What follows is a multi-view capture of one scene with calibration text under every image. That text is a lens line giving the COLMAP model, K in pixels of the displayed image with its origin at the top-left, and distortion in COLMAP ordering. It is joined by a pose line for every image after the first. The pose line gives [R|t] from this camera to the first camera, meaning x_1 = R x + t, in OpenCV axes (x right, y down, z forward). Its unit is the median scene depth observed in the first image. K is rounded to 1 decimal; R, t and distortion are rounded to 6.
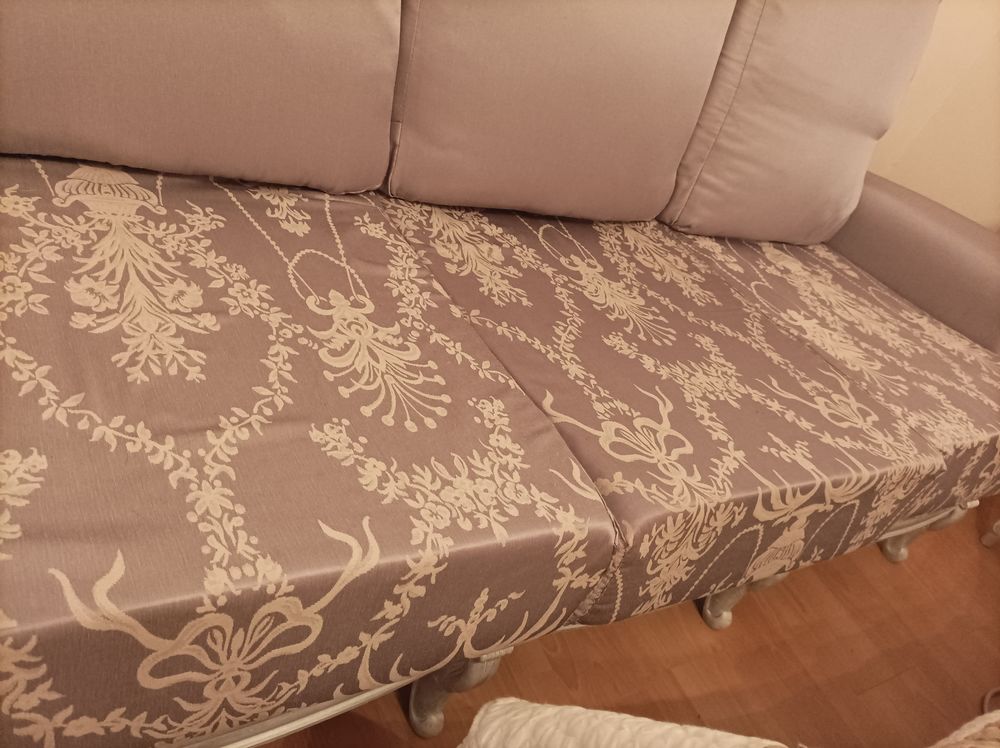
lens RADIAL K [[751.7, 0, 500.0], [0, 751.7, 374.0], [0, 0, 1]] dist [0.040207, -0.048498]
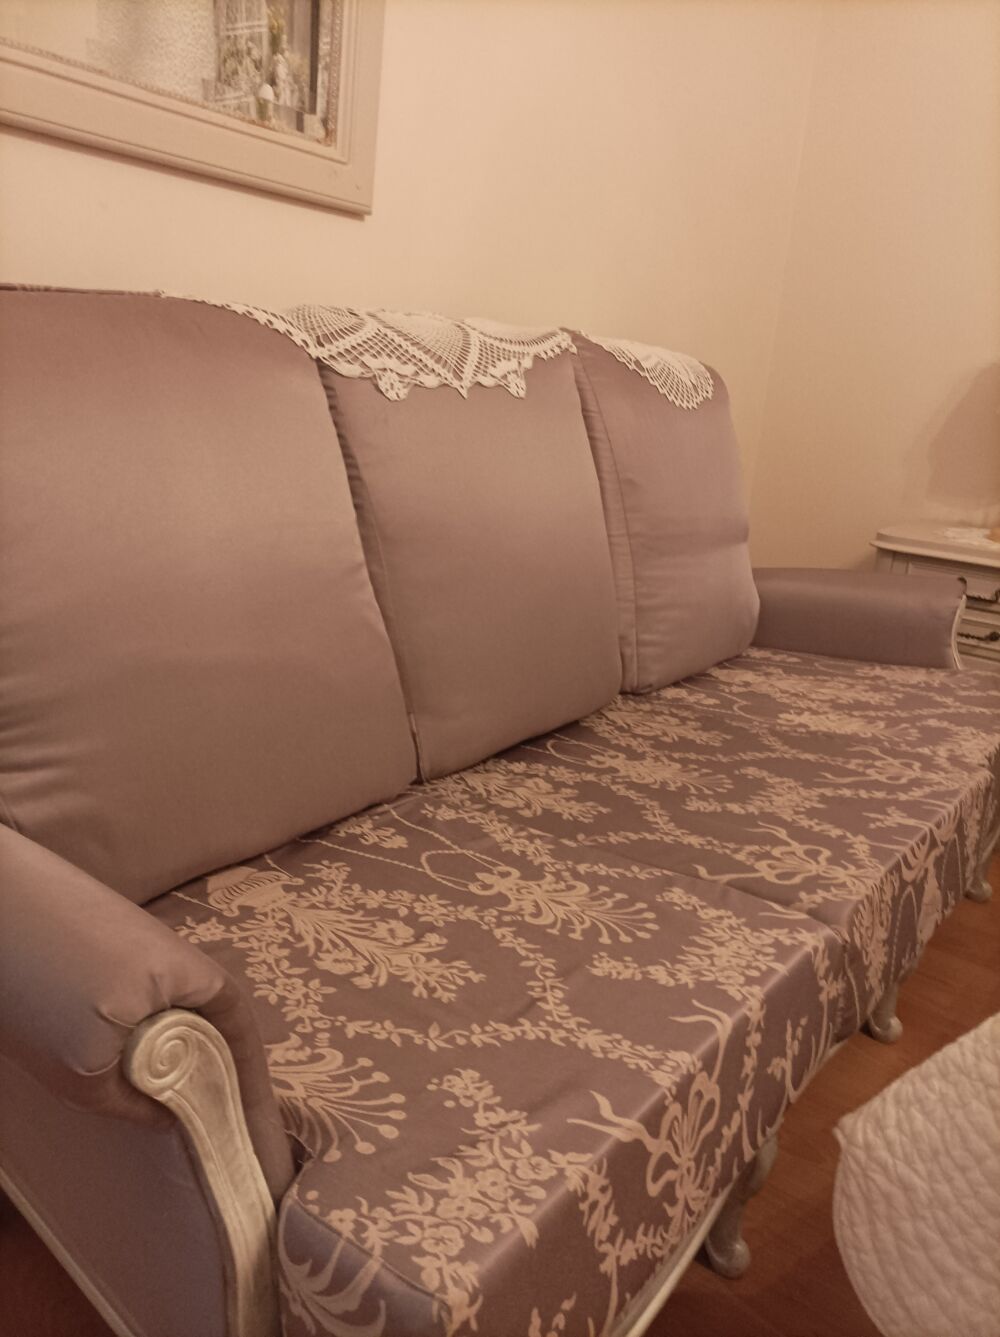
lens RADIAL K [[1005.0, 0, 500.0], [0, 1005.0, 668.5], [0, 0, 1]] dist [0.040207, -0.048498]
pose [[0.875557, -0.413644, 0.249595, -0.438926], [0.465295, 0.861026, -0.205269, -0.054793], [-0.130000, 0.295860, 0.946344, -0.447215]]
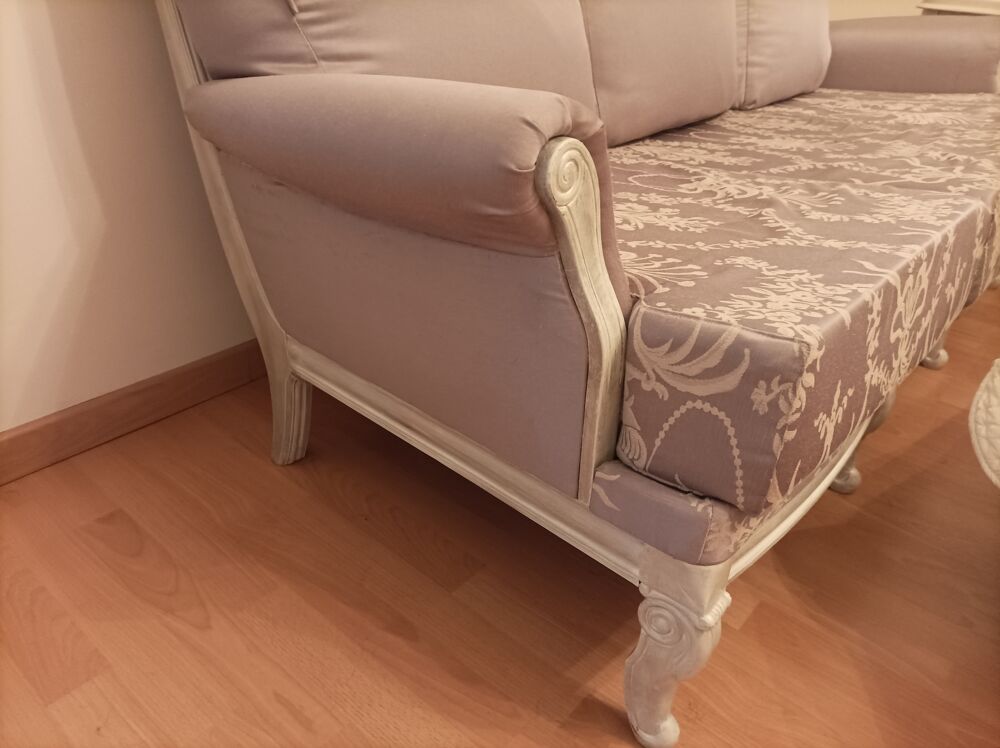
lens RADIAL K [[751.7, 0, 500.0], [0, 751.7, 374.0], [0, 0, 1]] dist [0.040207, -0.048498]
pose [[0.880097, -0.465481, 0.093576, -0.806257], [0.469845, 0.882222, -0.030479, 0.084997], [-0.068368, 0.070791, 0.995145, -0.290160]]
